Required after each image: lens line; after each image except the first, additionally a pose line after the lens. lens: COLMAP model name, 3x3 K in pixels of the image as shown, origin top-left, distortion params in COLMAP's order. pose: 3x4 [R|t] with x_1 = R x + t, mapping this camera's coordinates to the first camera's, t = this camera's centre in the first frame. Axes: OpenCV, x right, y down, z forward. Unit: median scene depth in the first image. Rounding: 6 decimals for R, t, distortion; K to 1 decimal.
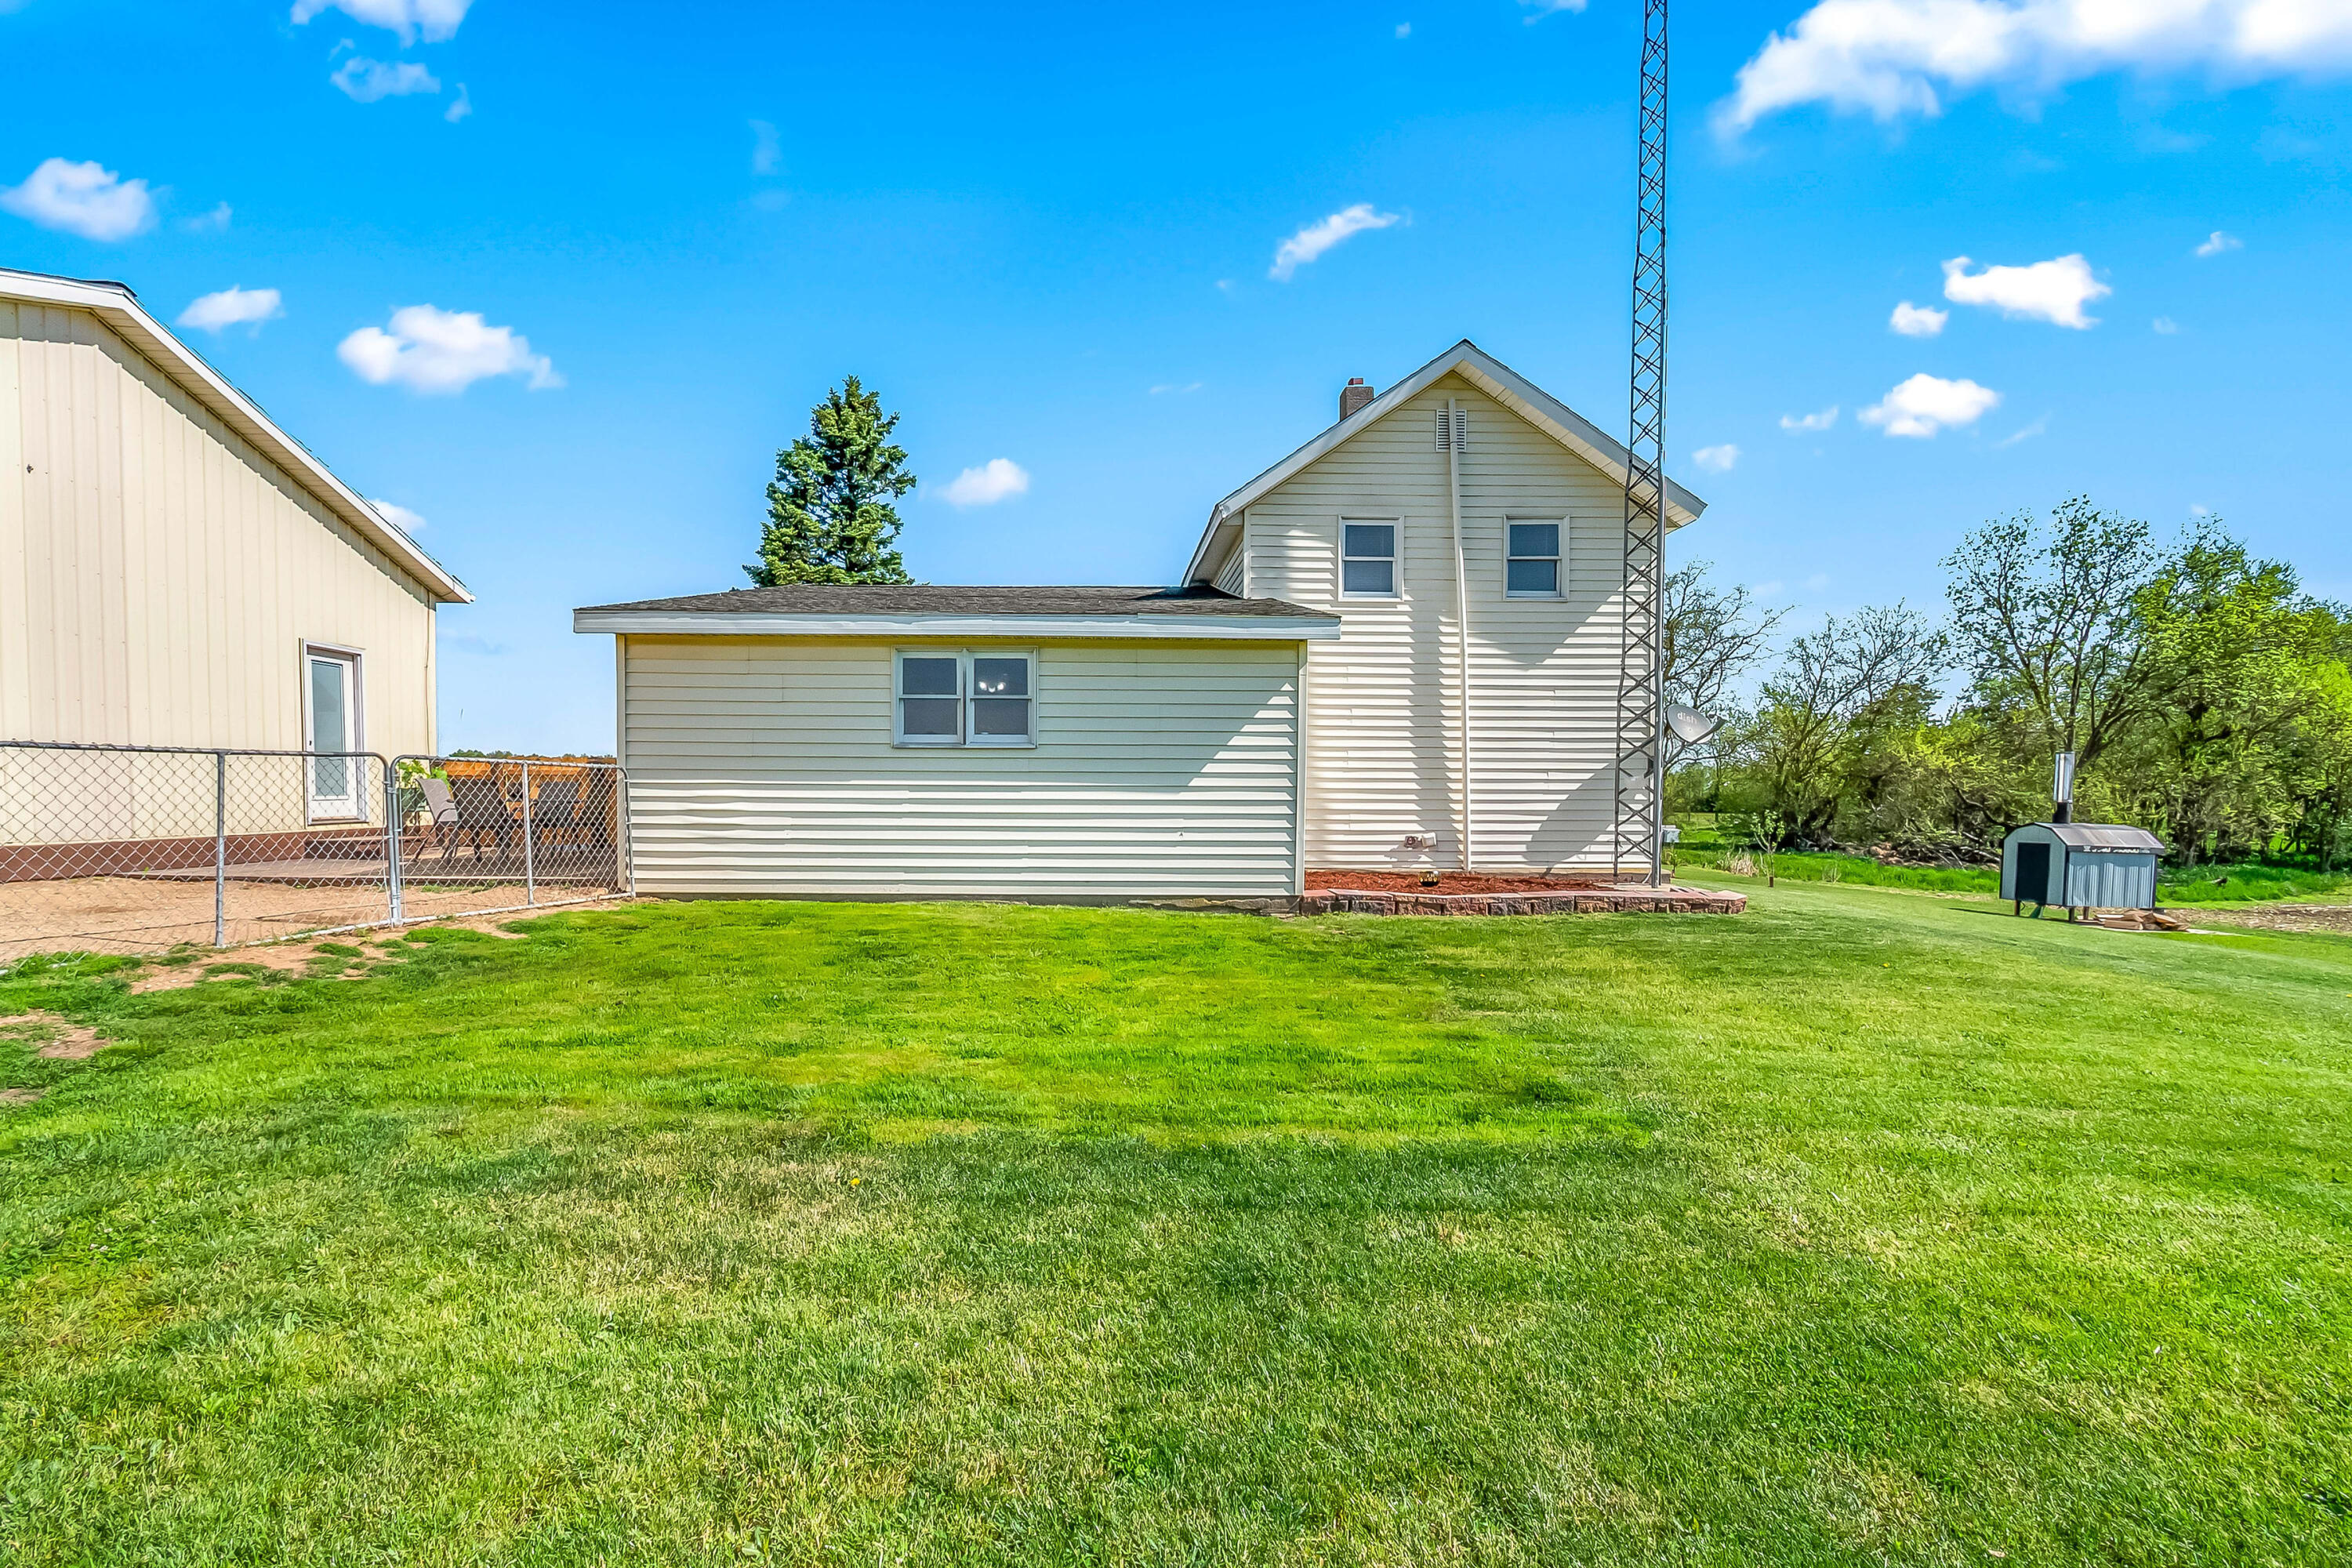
lens RADIAL K [[1037.7, 0, 1127.5], [0, 1037.7, 827.9], [0, 0, 1]] dist [-0.003872, -0.001134]
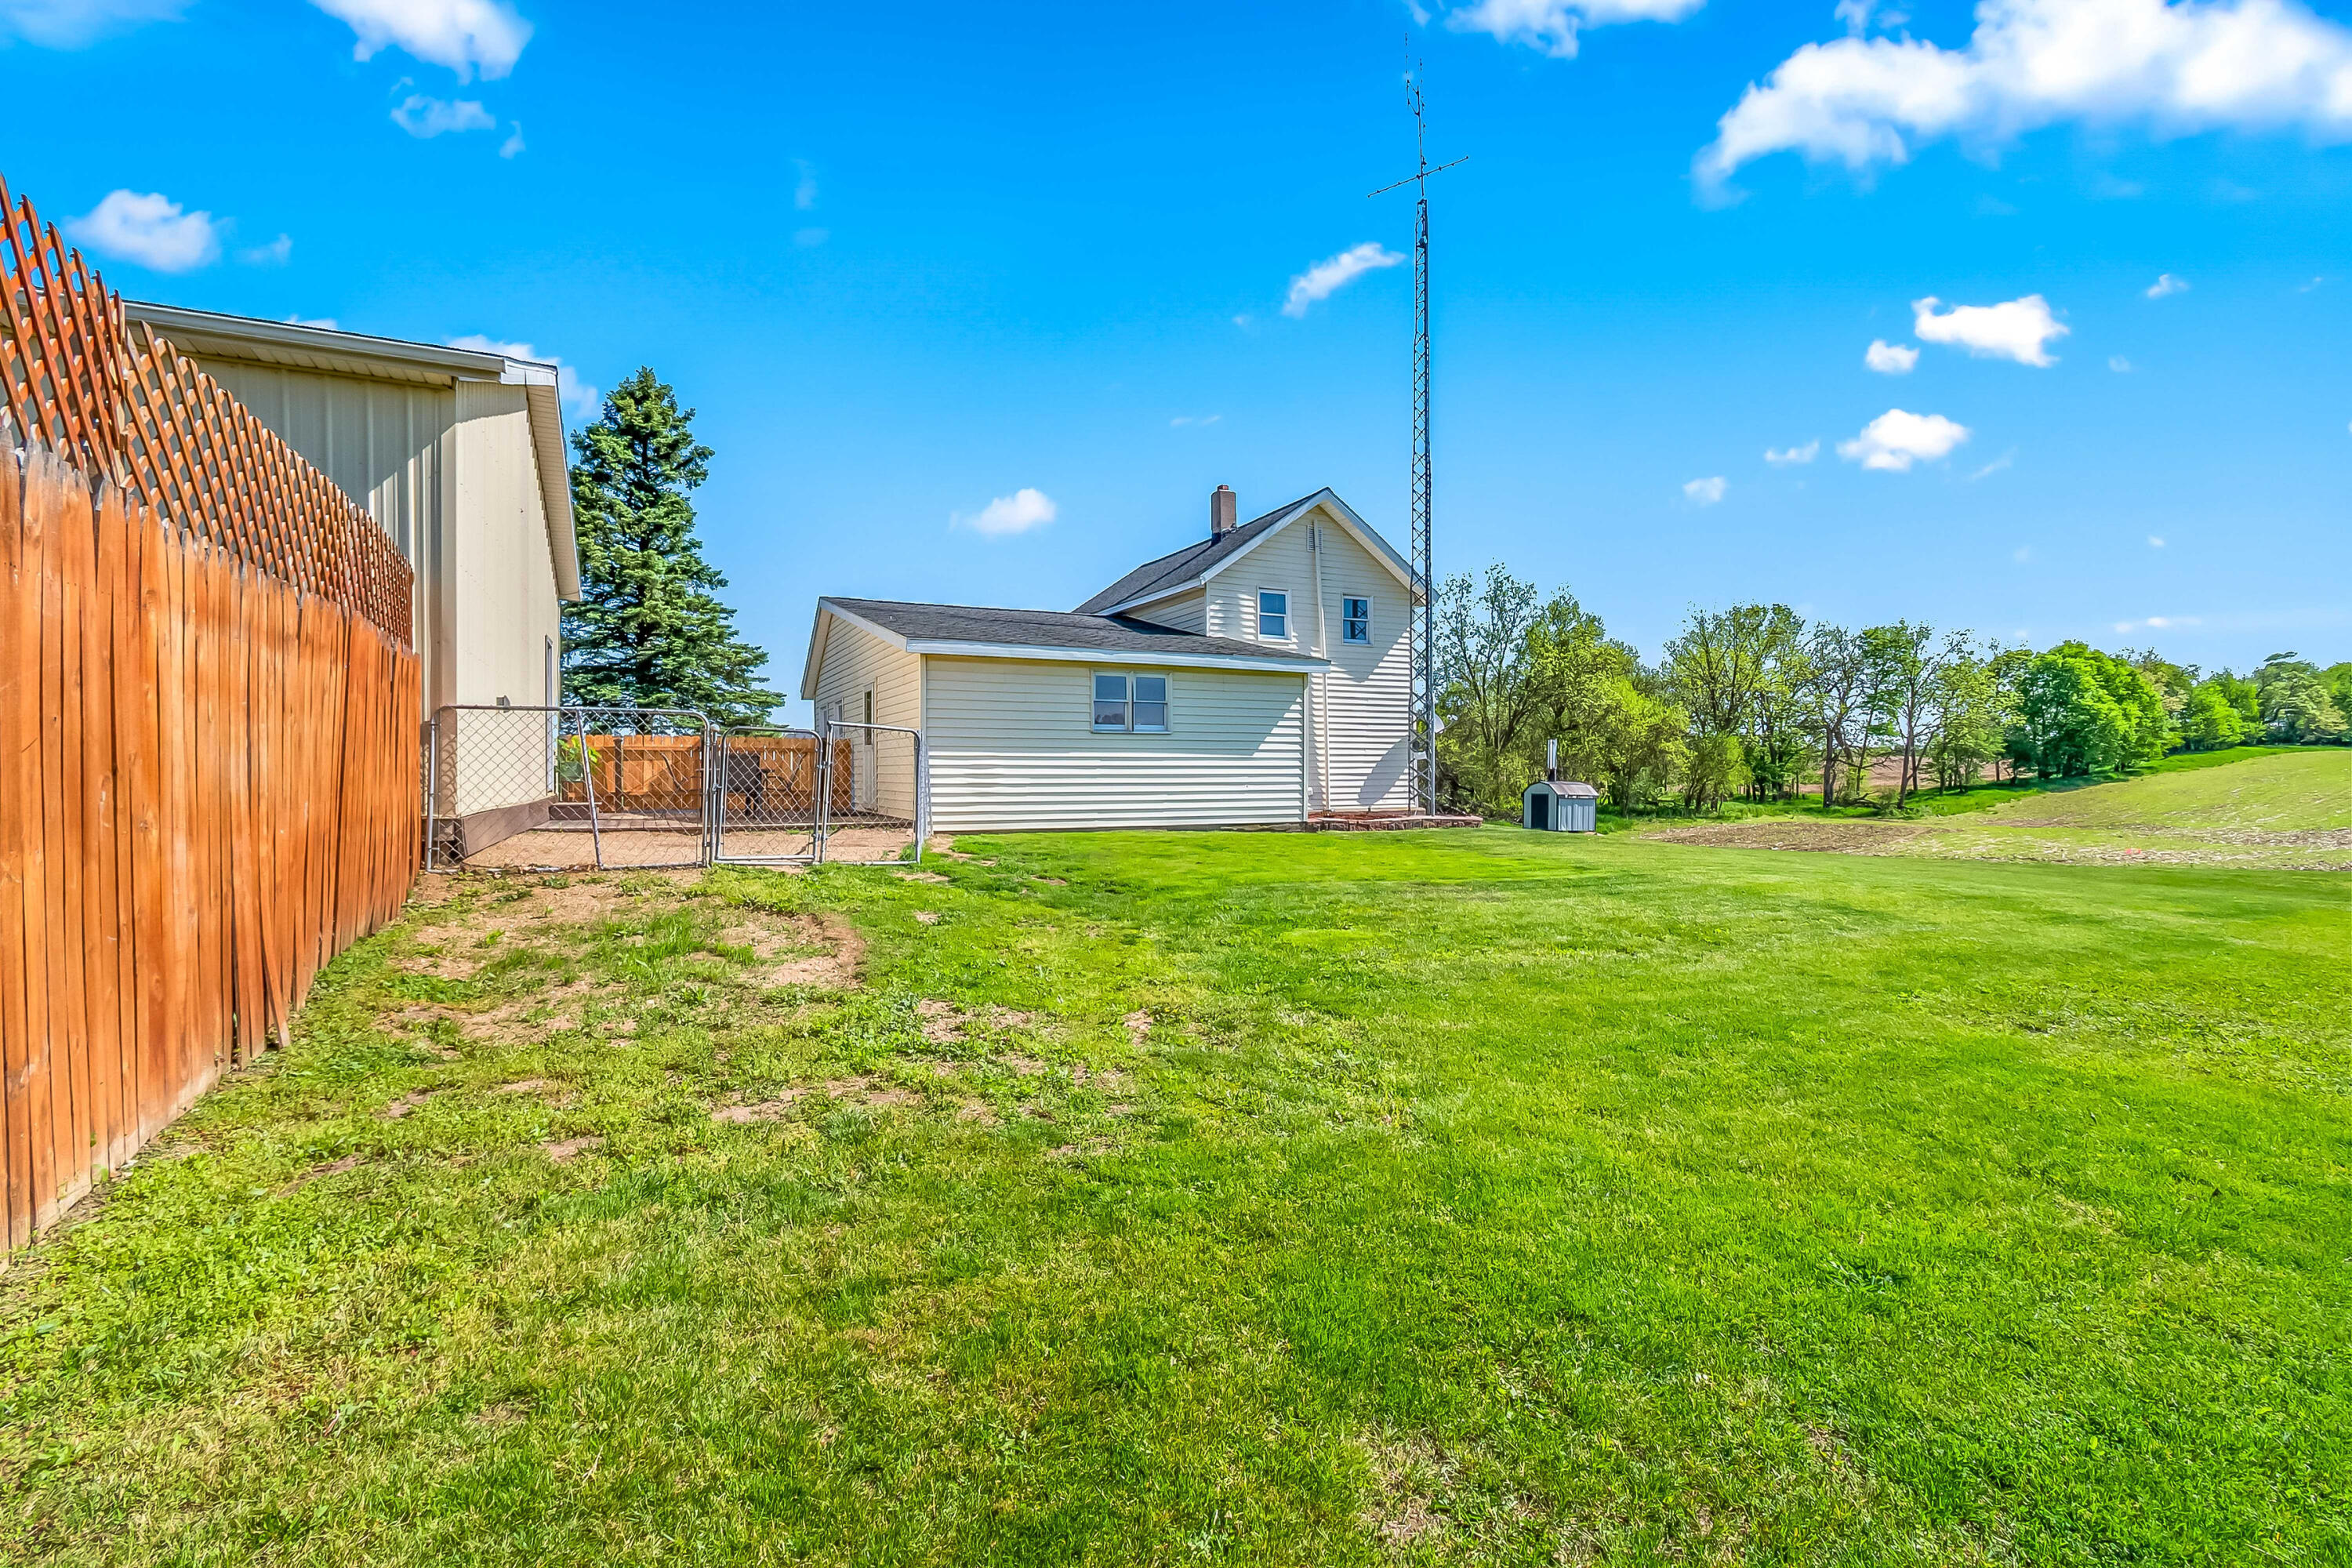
lens RADIAL K [[1023.8, 0, 1166.6], [0, 1023.8, 776.7], [0, 0, 1]] dist [-0.001667, -0.001208]
pose [[0.895222, -0.009647, 0.445516, -0.387882], [0.022732, 0.999453, -0.024036, 0.013344], [-0.445041, 0.031645, 0.894951, -0.200767]]
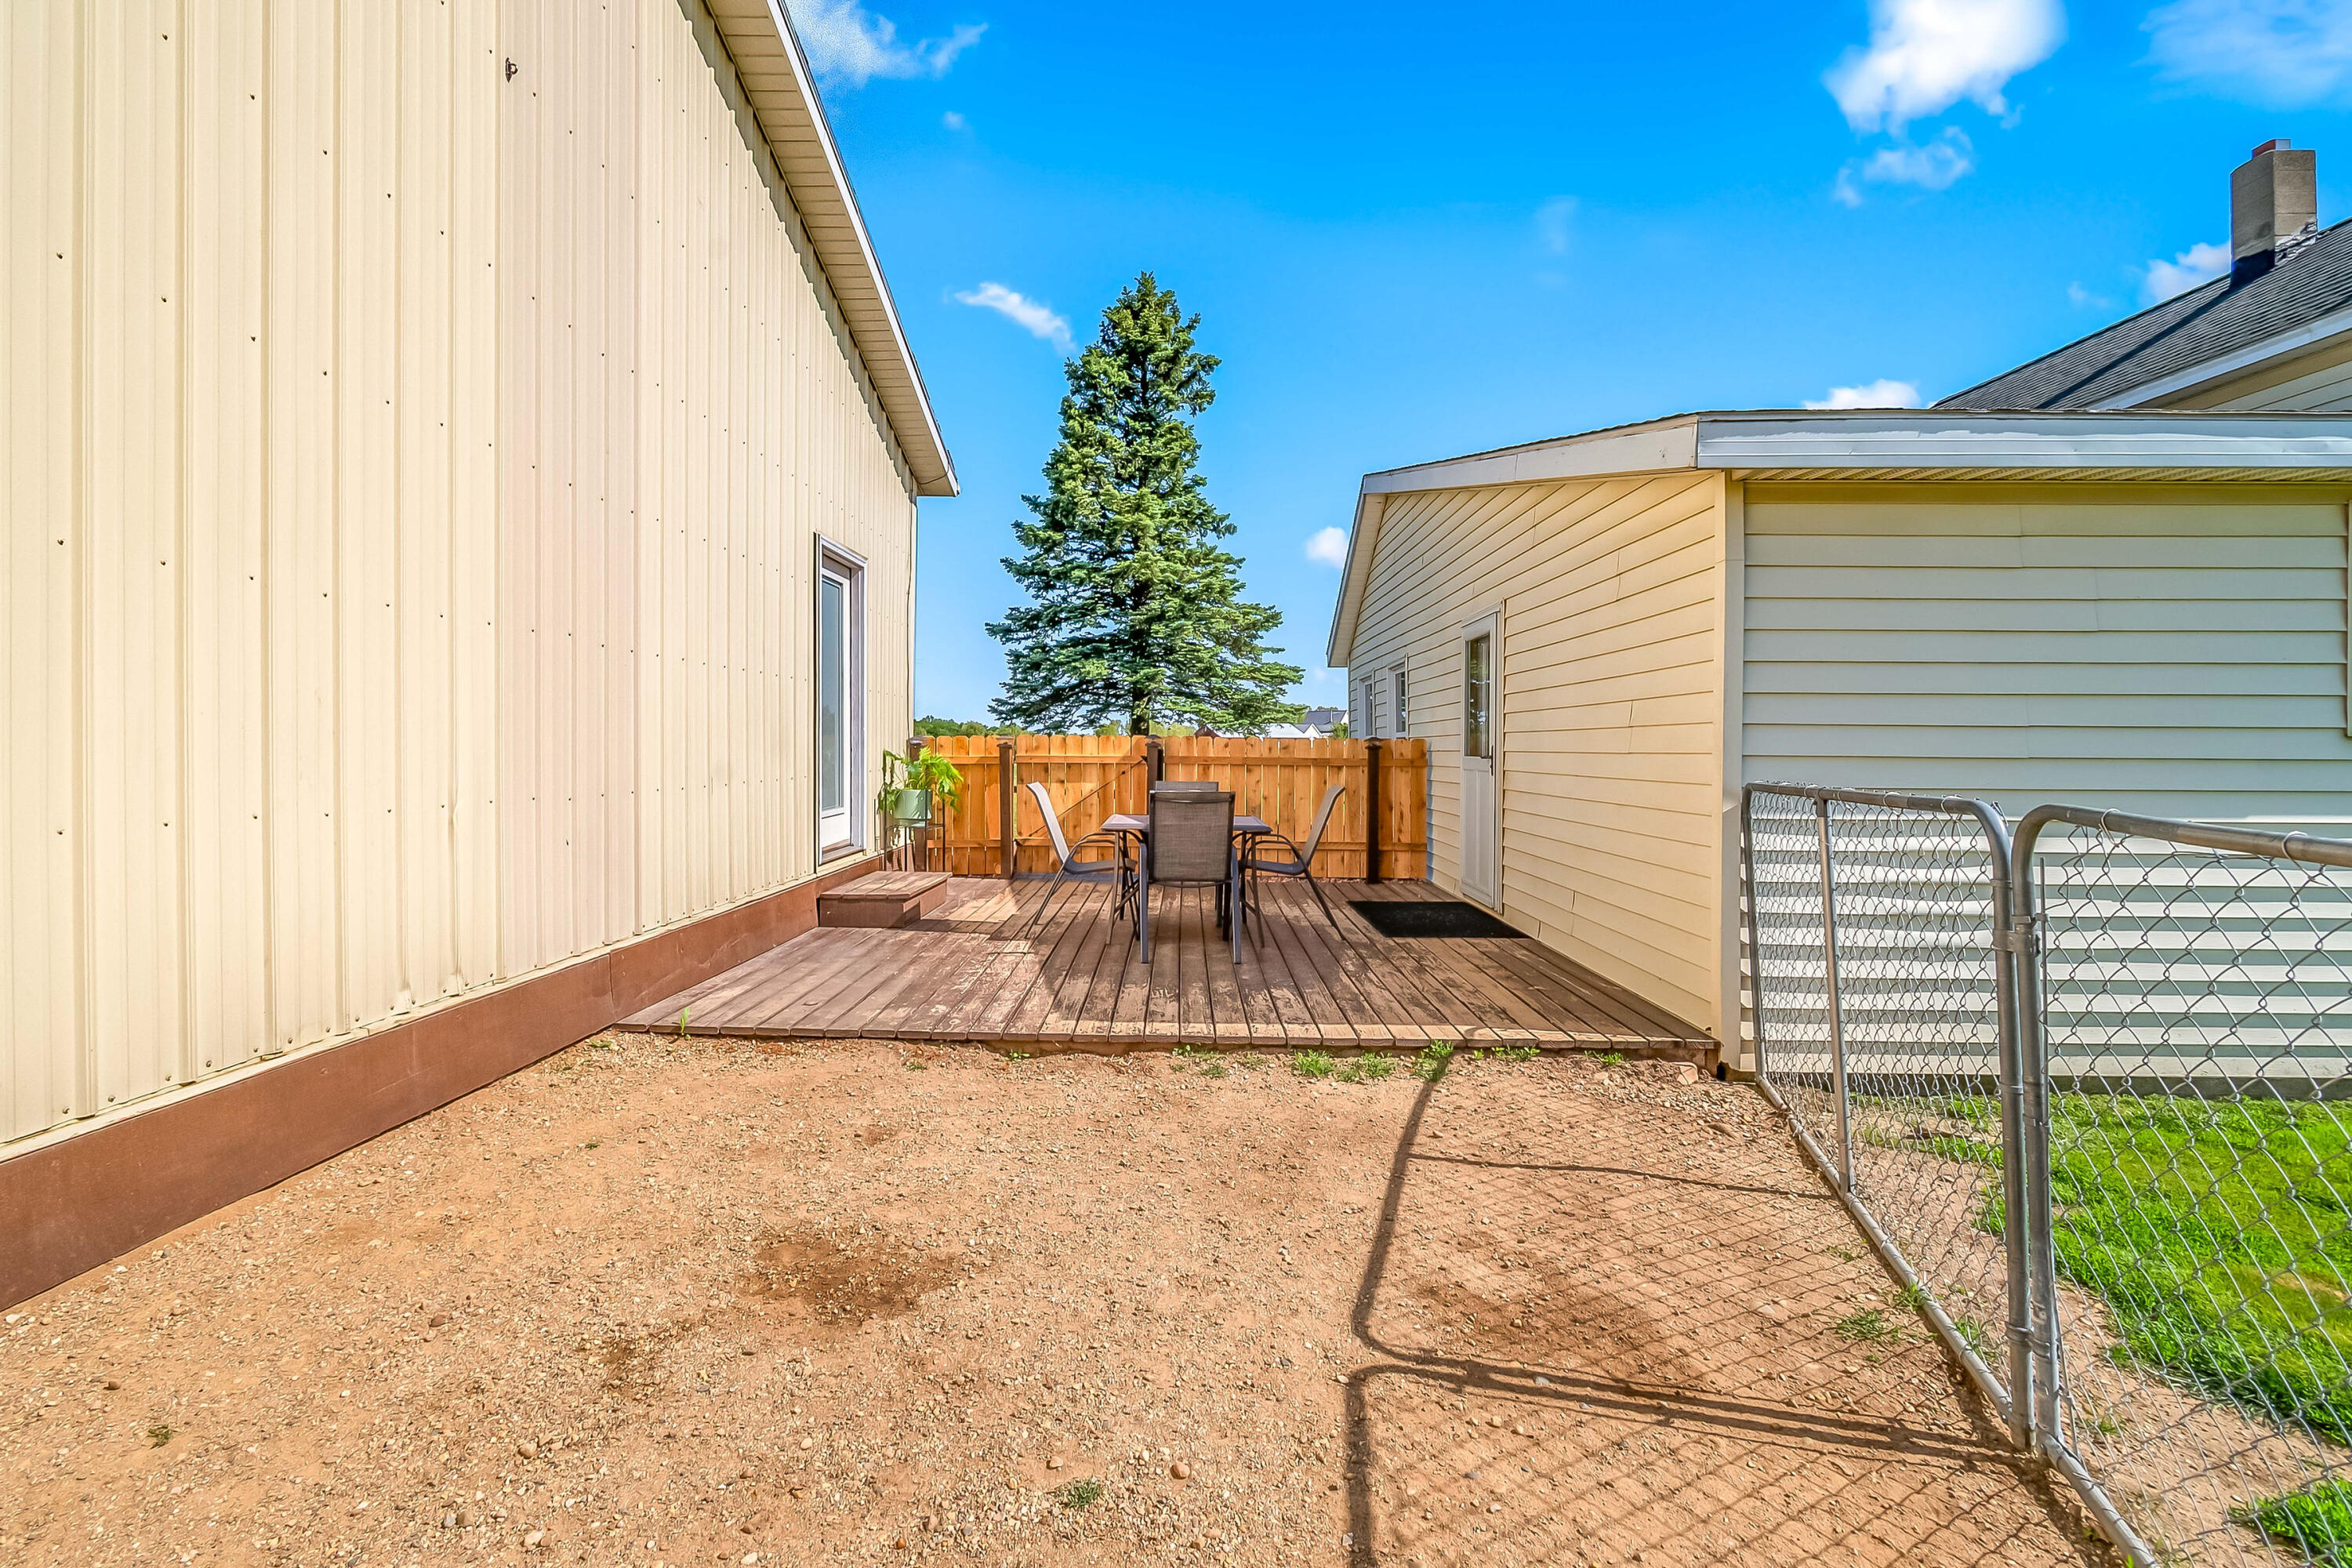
lens RADIAL K [[1019.7, 0, 1116.3], [0, 1019.7, 757.7], [0, 0, 1]] dist [0.000107, -0.000168]
pose [[0.997121, 0.002296, -0.075791, -0.337898], [-0.004152, 0.999695, -0.024346, -0.026810], [0.075712, 0.024591, 0.996826, 0.260453]]
